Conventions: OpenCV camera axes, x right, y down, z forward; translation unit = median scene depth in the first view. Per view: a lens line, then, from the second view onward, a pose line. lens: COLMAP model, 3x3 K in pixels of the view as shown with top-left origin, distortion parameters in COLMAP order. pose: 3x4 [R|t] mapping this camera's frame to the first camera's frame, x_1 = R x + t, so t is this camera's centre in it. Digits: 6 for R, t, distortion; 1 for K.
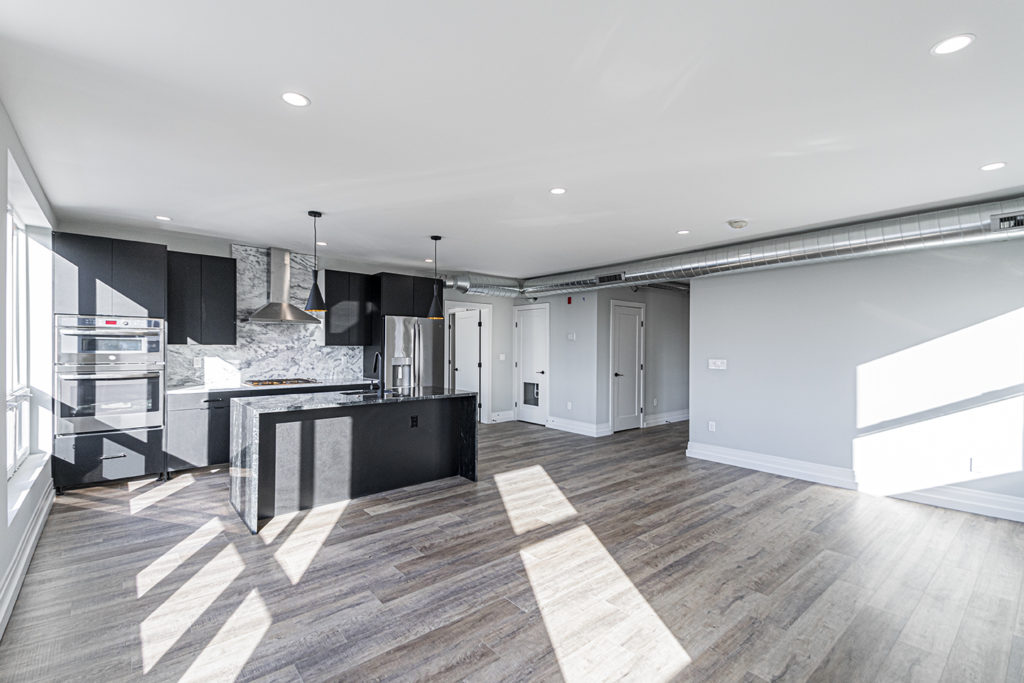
lens RADIAL K [[449.3, 0, 516.6], [0, 449.3, 342.1], [0, 0, 1]] dist [0.078569, -0.038223]
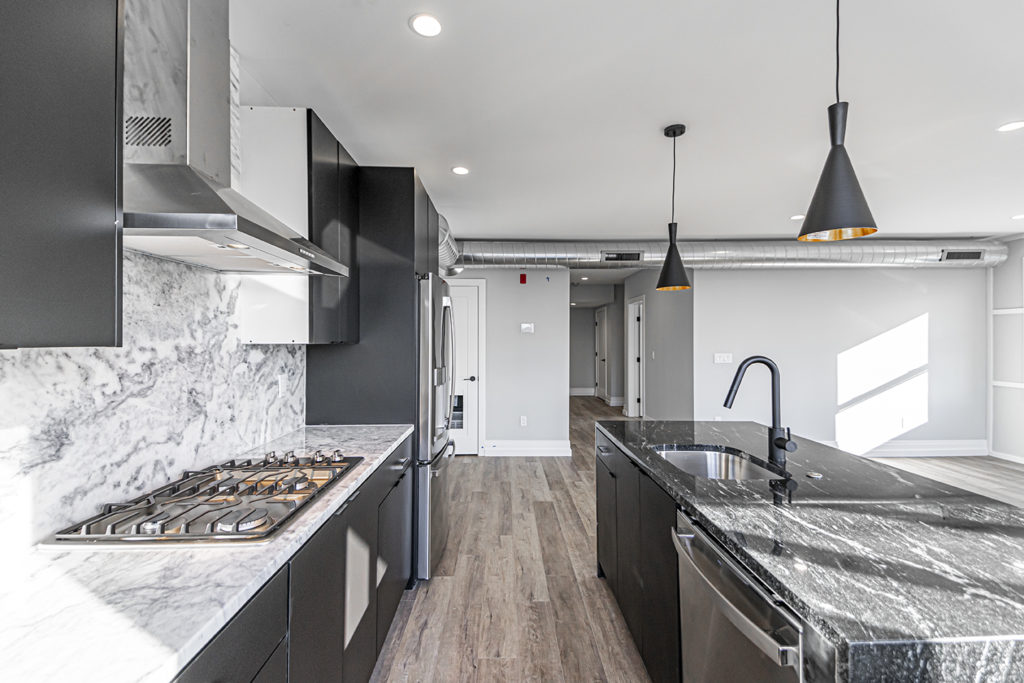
lens RADIAL K [[449.3, 0, 516.6], [0, 449.3, 342.1], [0, 0, 1]] dist [0.078569, -0.038223]
pose [[0.630384, -0.008732, 0.776234, -0.800609], [-0.002786, 0.999905, 0.013511, 0.002387], [-0.776278, -0.010679, 0.630300, 0.931532]]
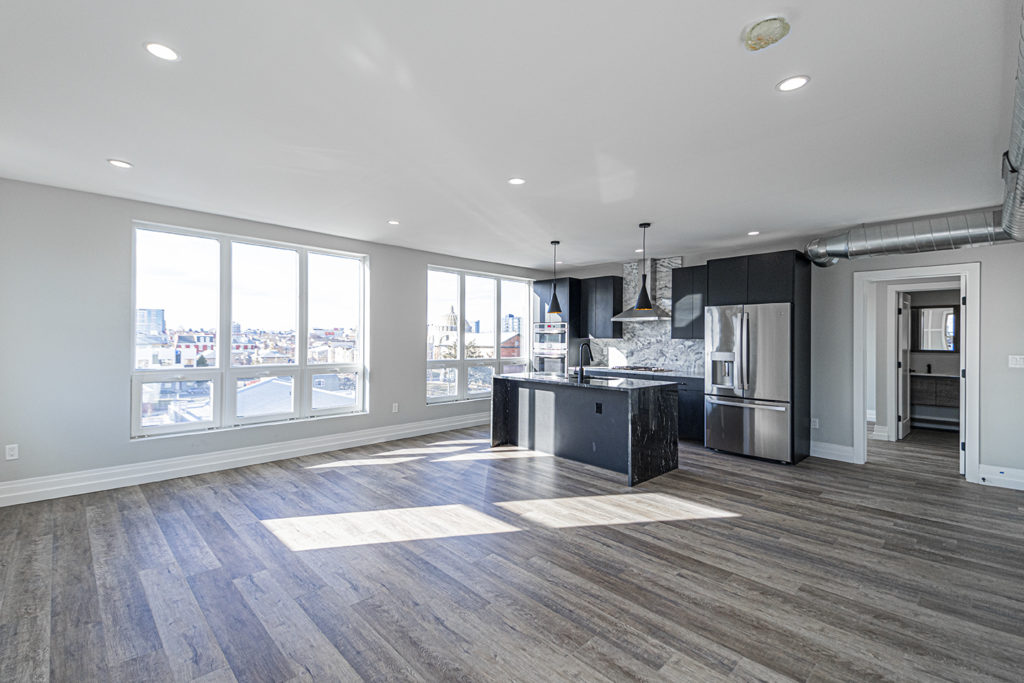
lens RADIAL K [[454.1, 0, 507.1], [0, 454.1, 338.6], [0, 0, 1]] dist [0.066891, -0.035026]
pose [[0.051773, -0.003349, -0.998653, 0.890195], [0.004145, 0.999986, -0.003139, 0.011534], [0.998650, -0.003977, 0.051787, 0.757781]]
